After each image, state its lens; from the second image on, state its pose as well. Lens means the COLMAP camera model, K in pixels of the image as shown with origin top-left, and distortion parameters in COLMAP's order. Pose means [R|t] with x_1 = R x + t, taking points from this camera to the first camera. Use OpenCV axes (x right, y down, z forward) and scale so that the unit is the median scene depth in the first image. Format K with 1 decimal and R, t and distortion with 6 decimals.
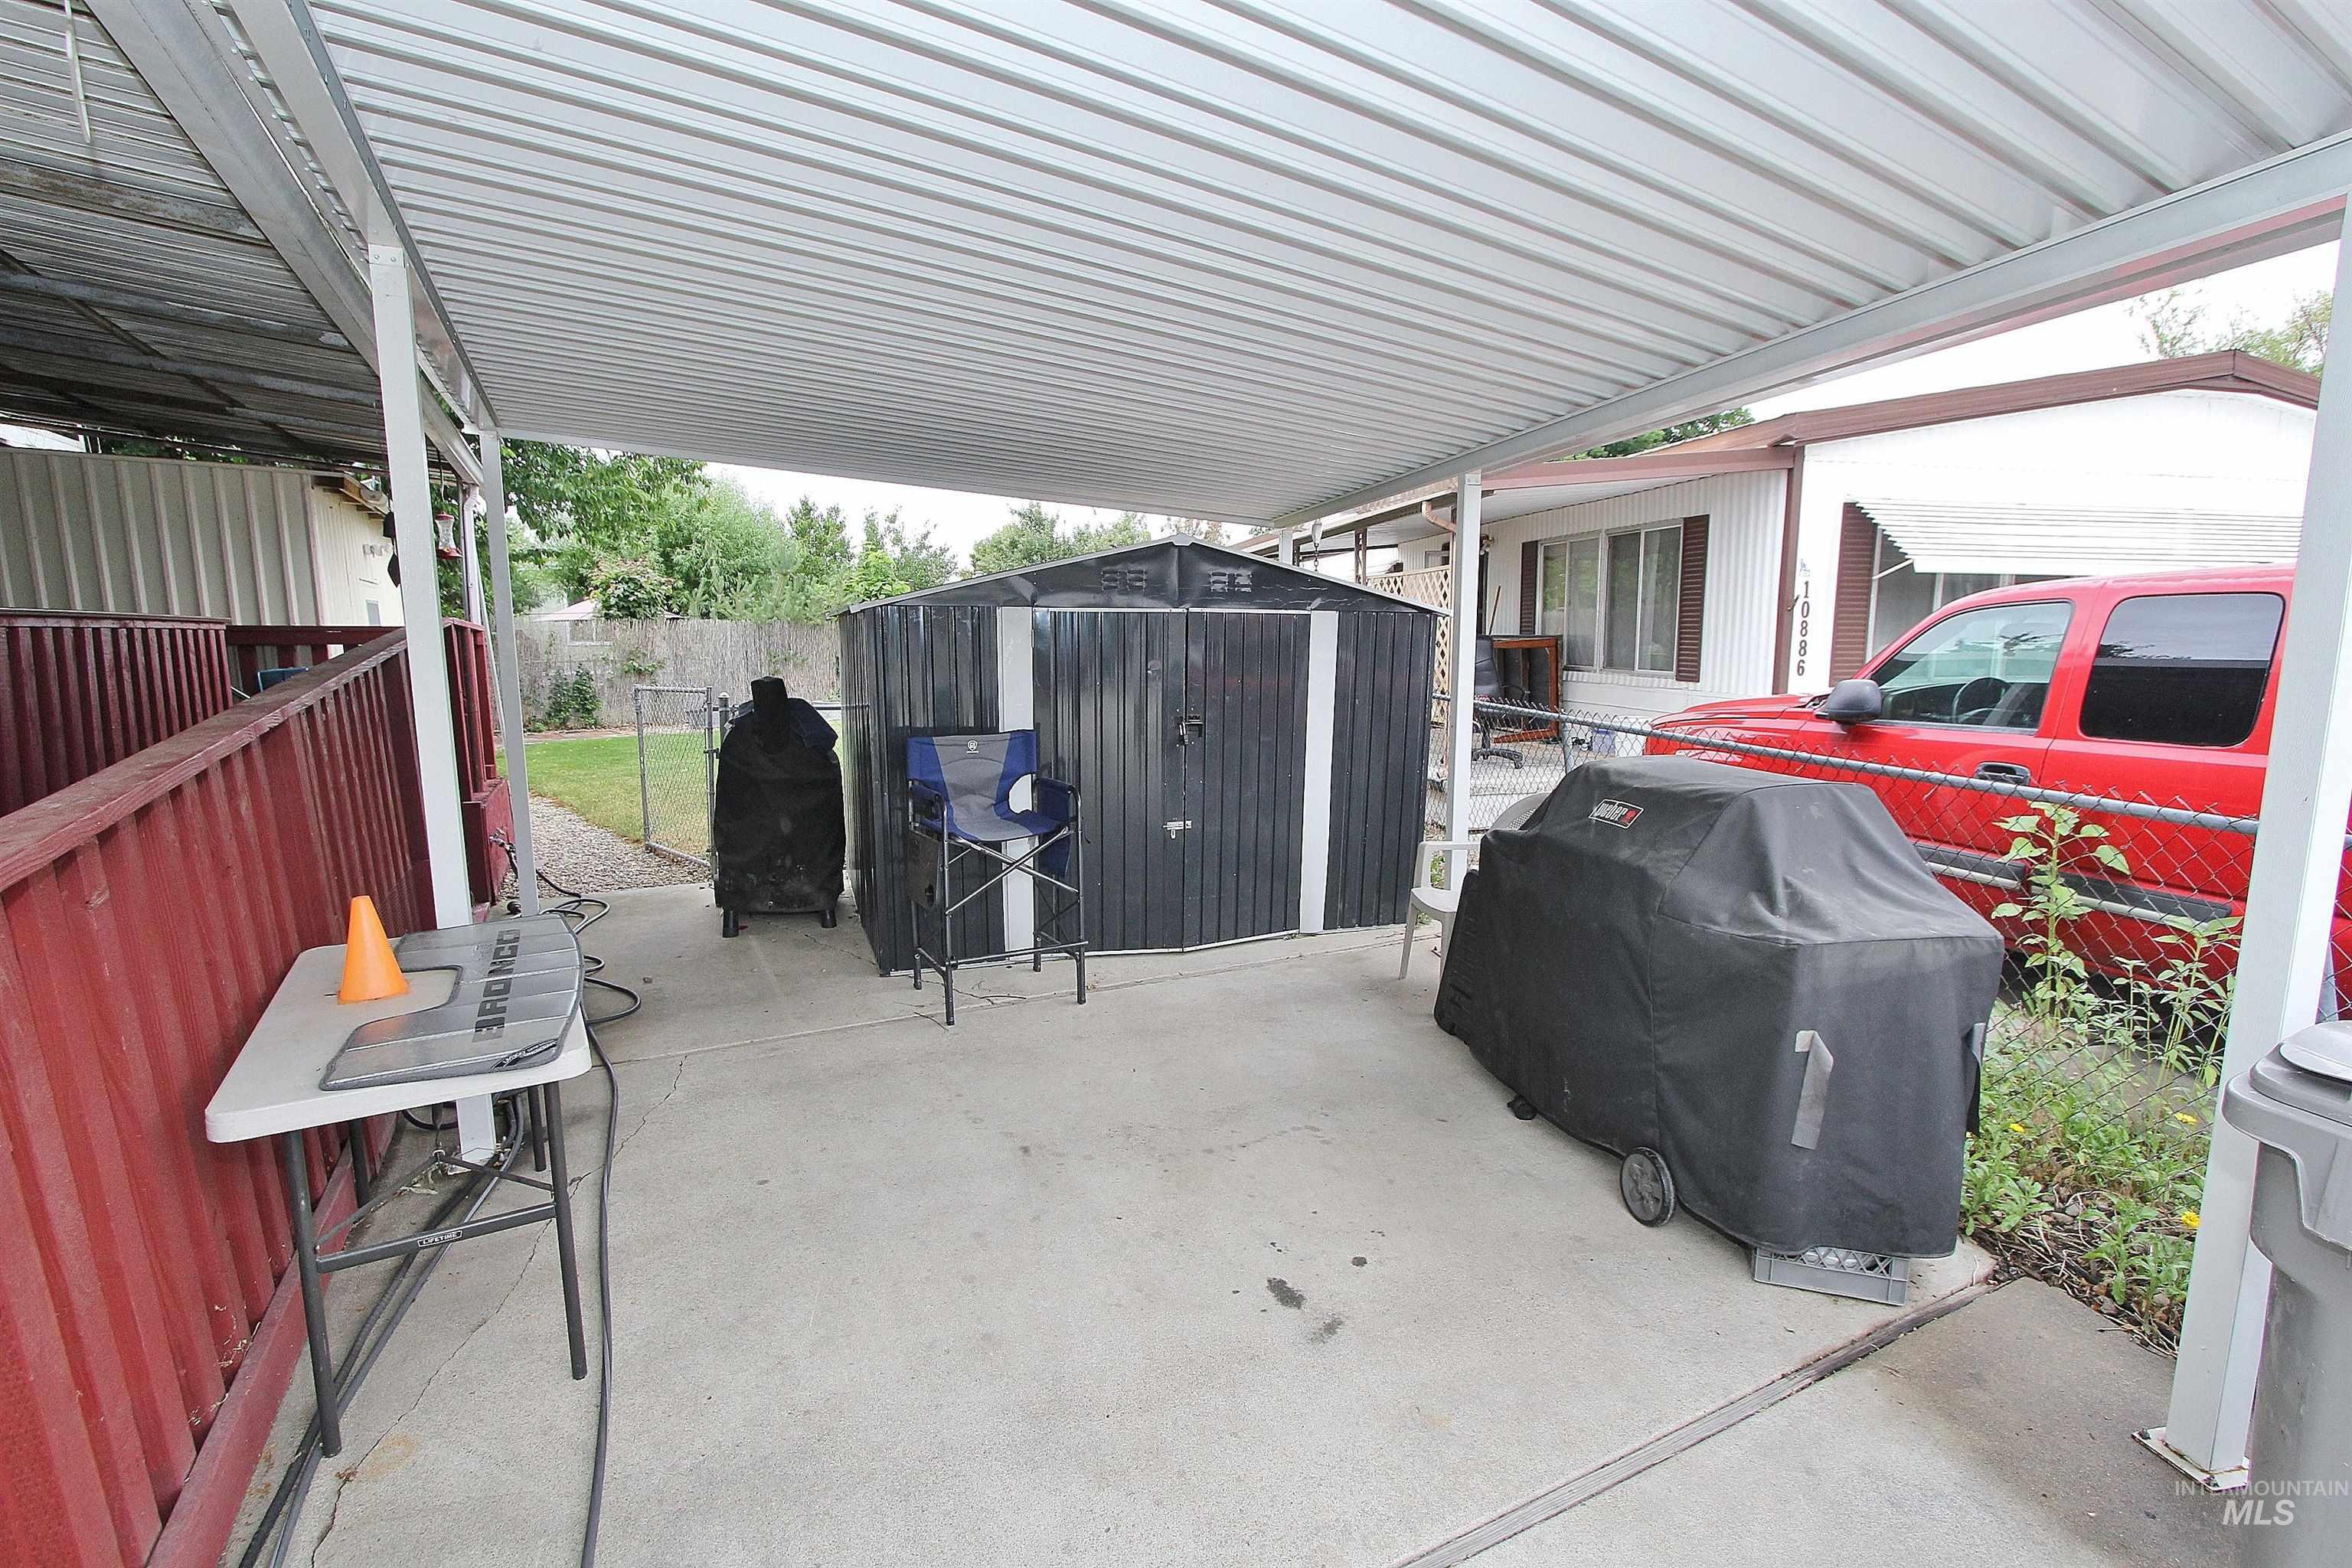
lens RADIAL K [[1089.2, 0, 1172.5], [0, 1089.2, 783.3], [0, 0, 1]] dist [-0.019590, 0.003304]
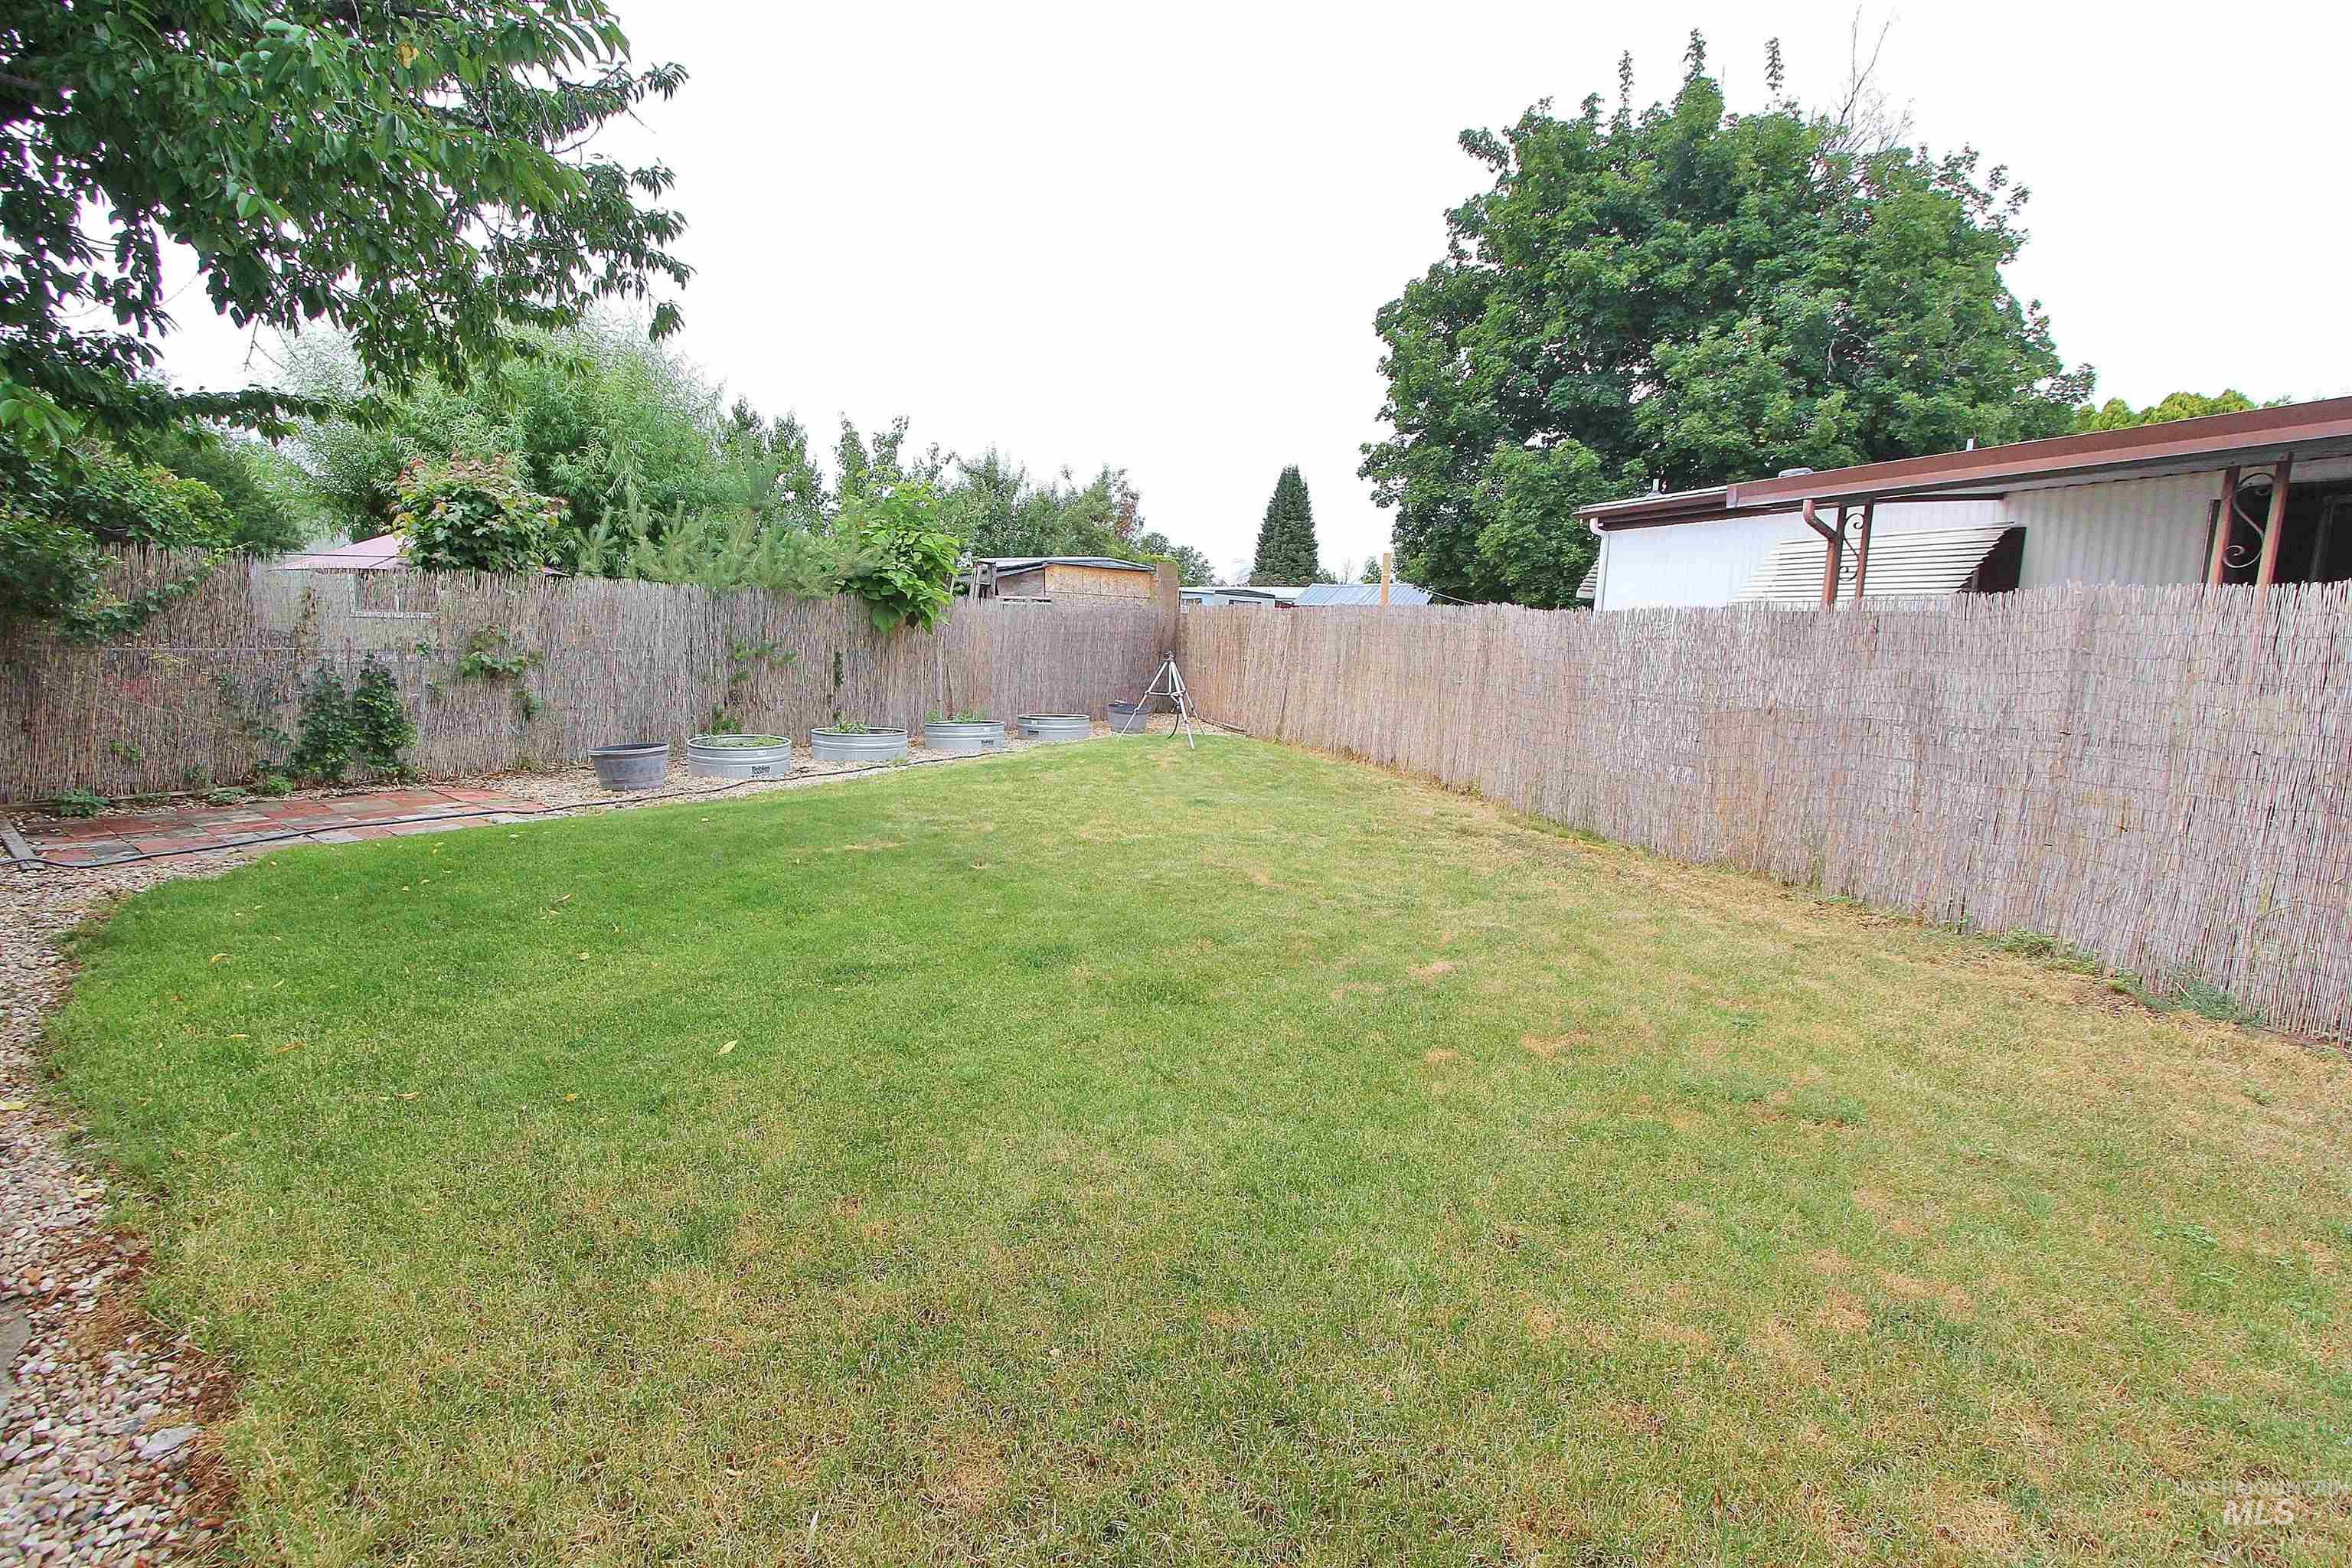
lens RADIAL K [[1089.2, 0, 1178.9], [0, 1089.2, 789.9], [0, 0, 1]] dist [-0.019590, 0.003304]
pose [[0.990103, 0.018171, 0.139160, -0.223749], [-0.020160, 0.999714, 0.012896, -0.057051], [-0.138886, -0.015574, 0.990186, 0.414722]]
